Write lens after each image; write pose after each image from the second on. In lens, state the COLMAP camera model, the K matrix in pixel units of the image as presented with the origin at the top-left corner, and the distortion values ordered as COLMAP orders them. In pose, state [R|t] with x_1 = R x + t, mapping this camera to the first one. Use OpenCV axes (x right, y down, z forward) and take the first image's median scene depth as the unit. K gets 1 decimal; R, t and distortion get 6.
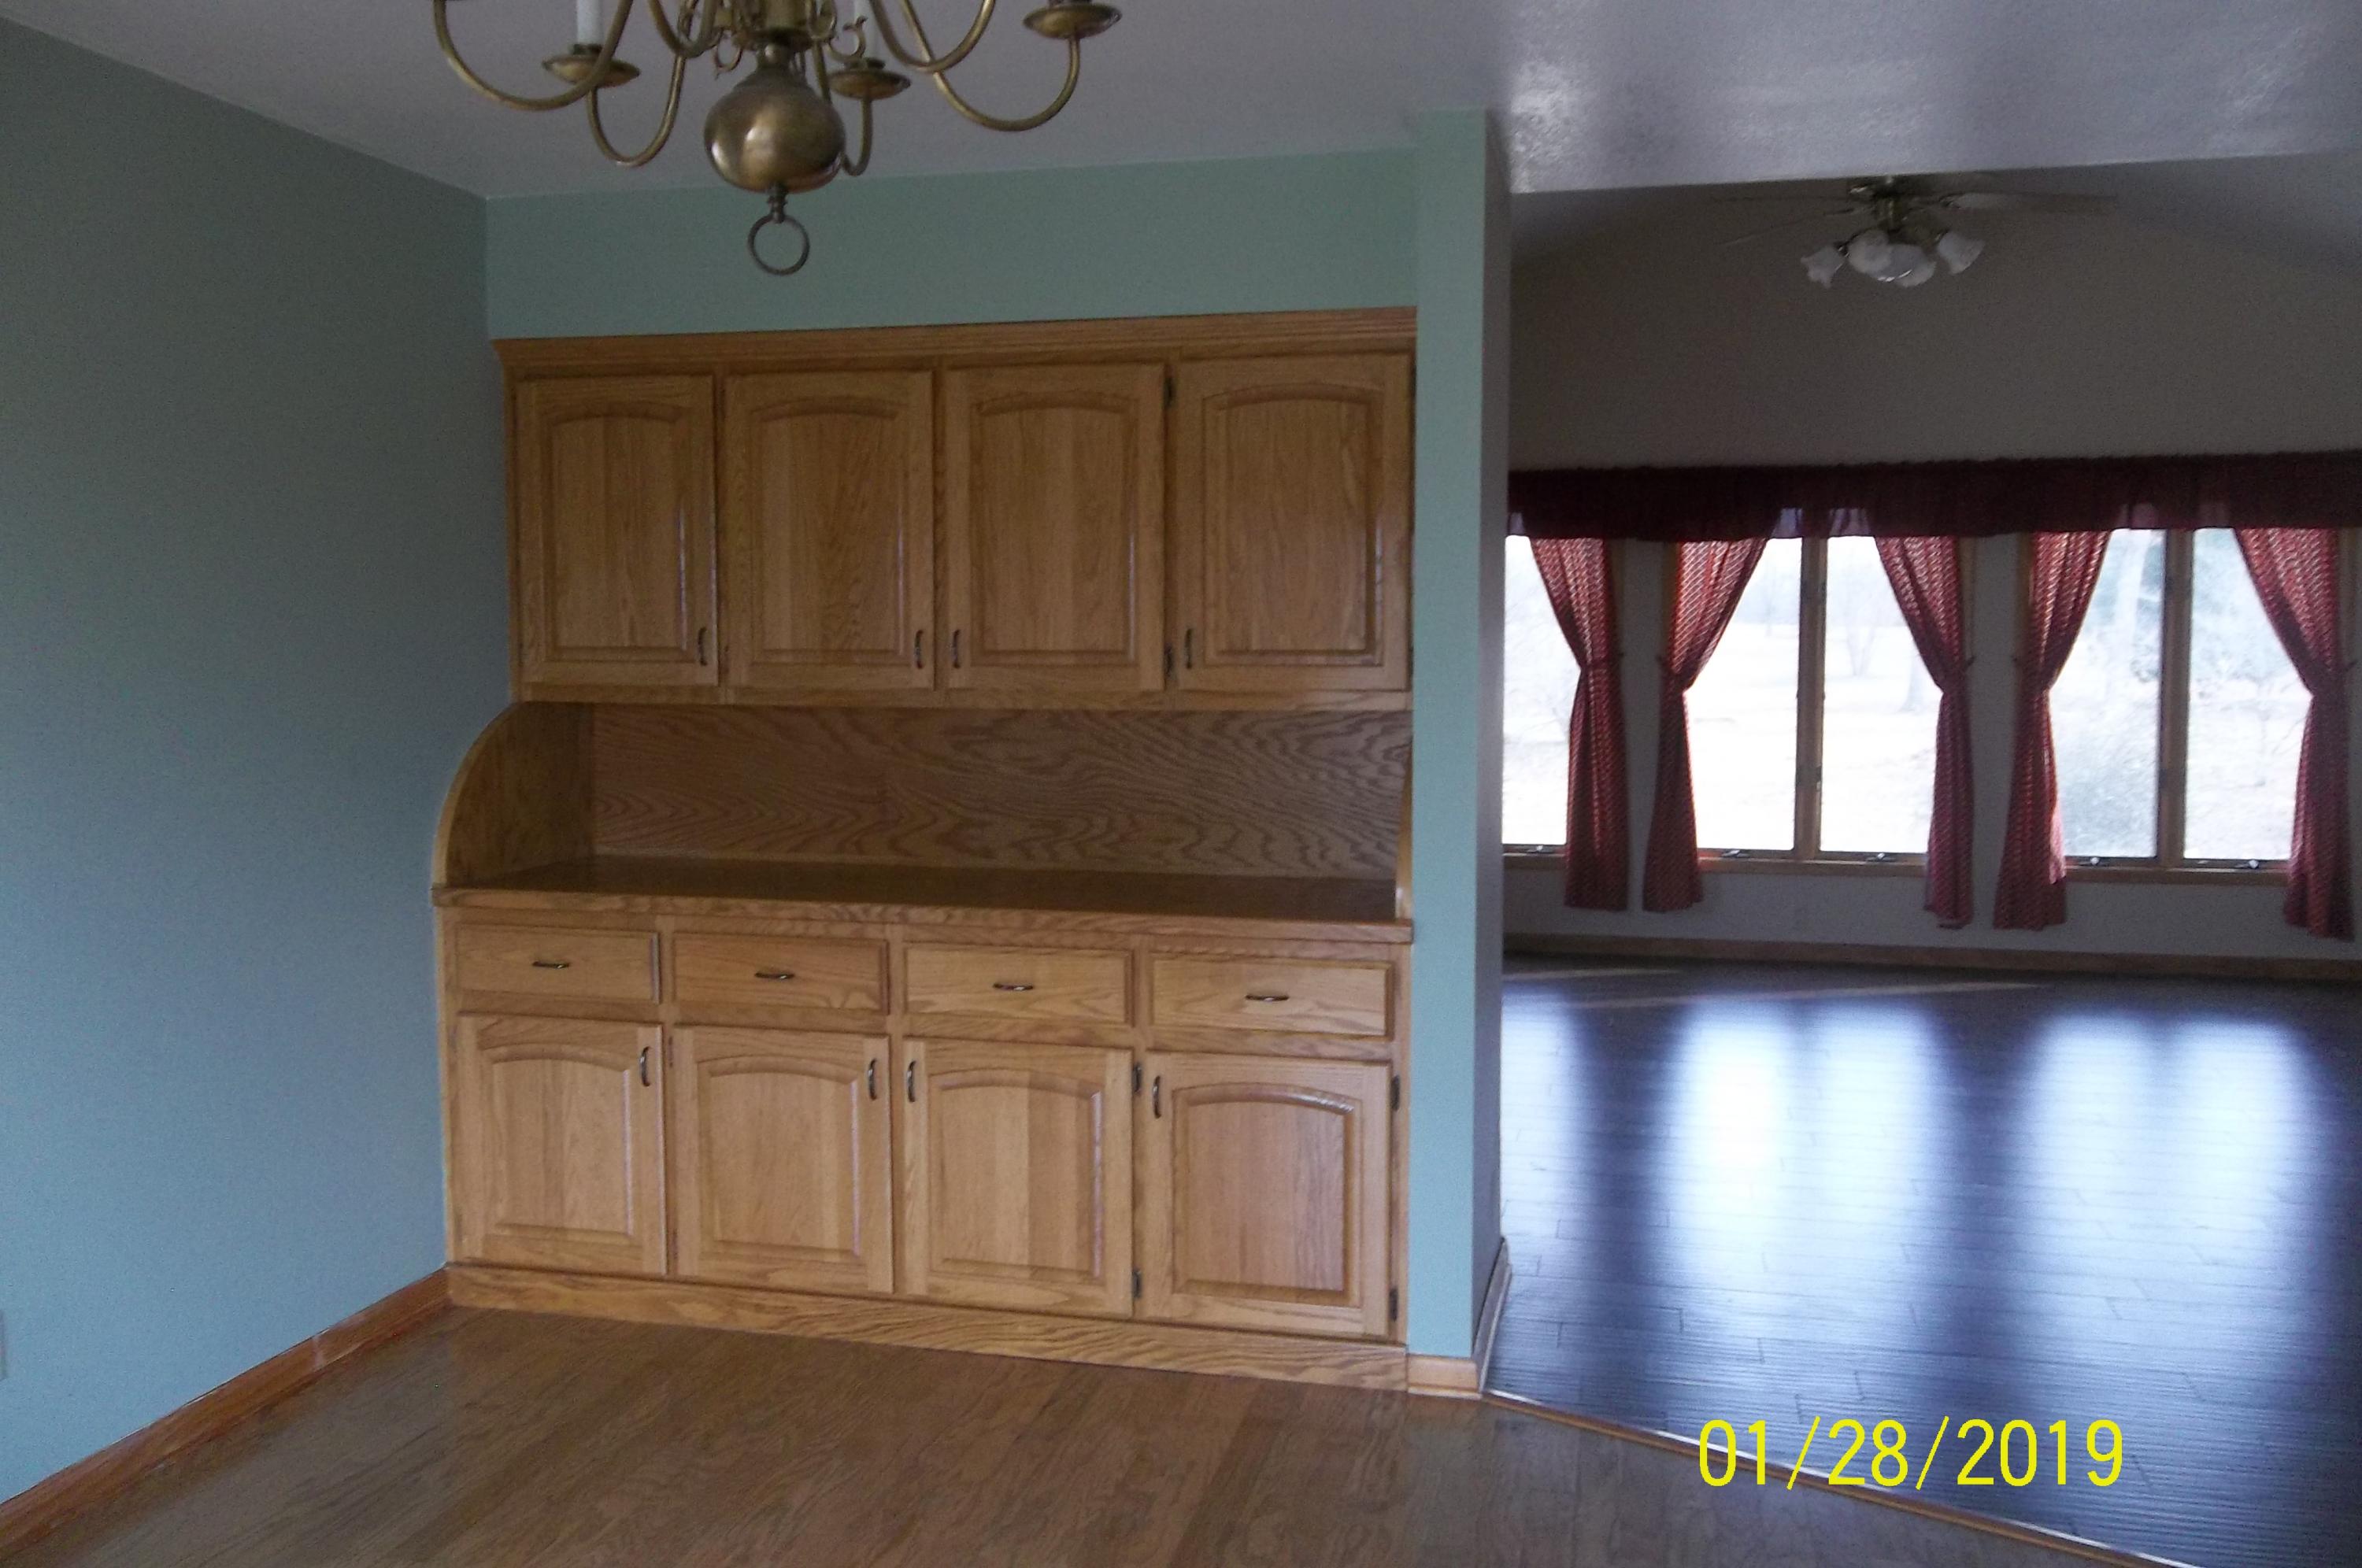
lens RADIAL K [[1932.2, 0, 1182.5], [0, 1932.2, 787.6], [0, 0, 1]] dist [0.008263, -0.011003]
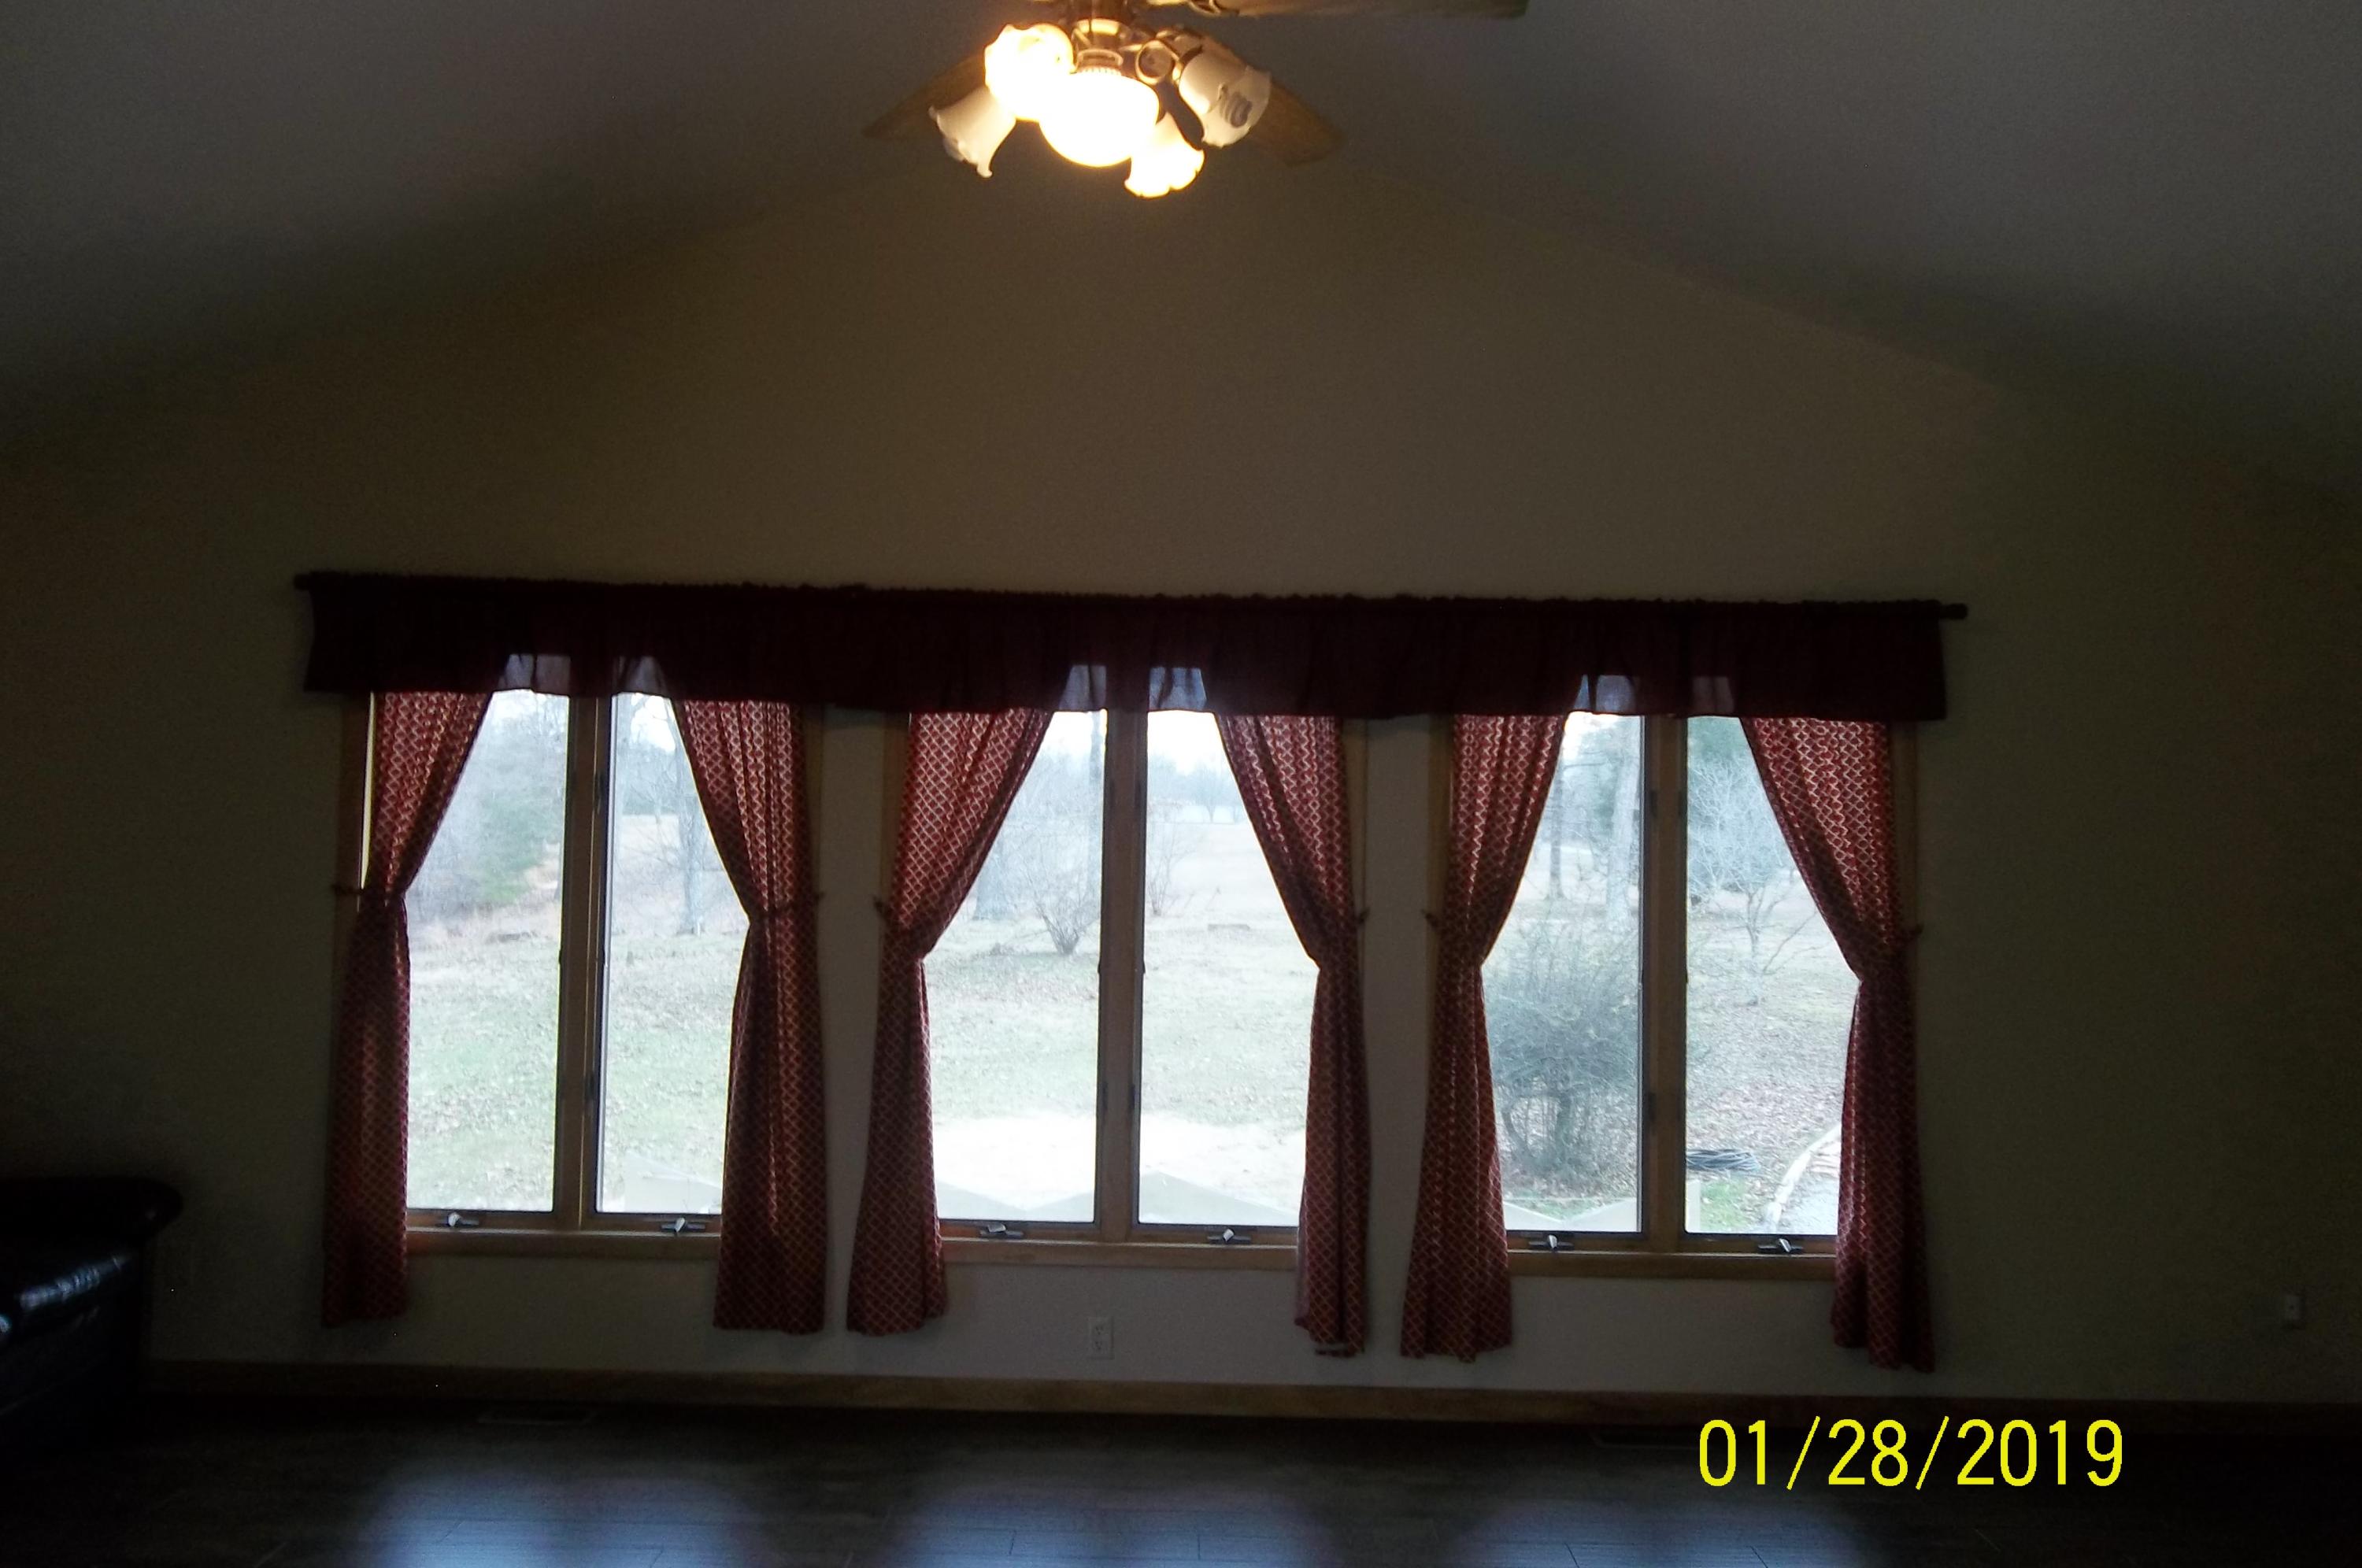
lens RADIAL K [[1932.2, 0, 1180.1], [0, 1932.2, 784.3], [0, 0, 1]] dist [0.008263, -0.011003]
pose [[0.974554, 0.024709, 0.222788, 0.209316], [-0.002192, 0.994909, -0.100755, -0.044588], [-0.224143, 0.097702, 0.969646, 0.403675]]
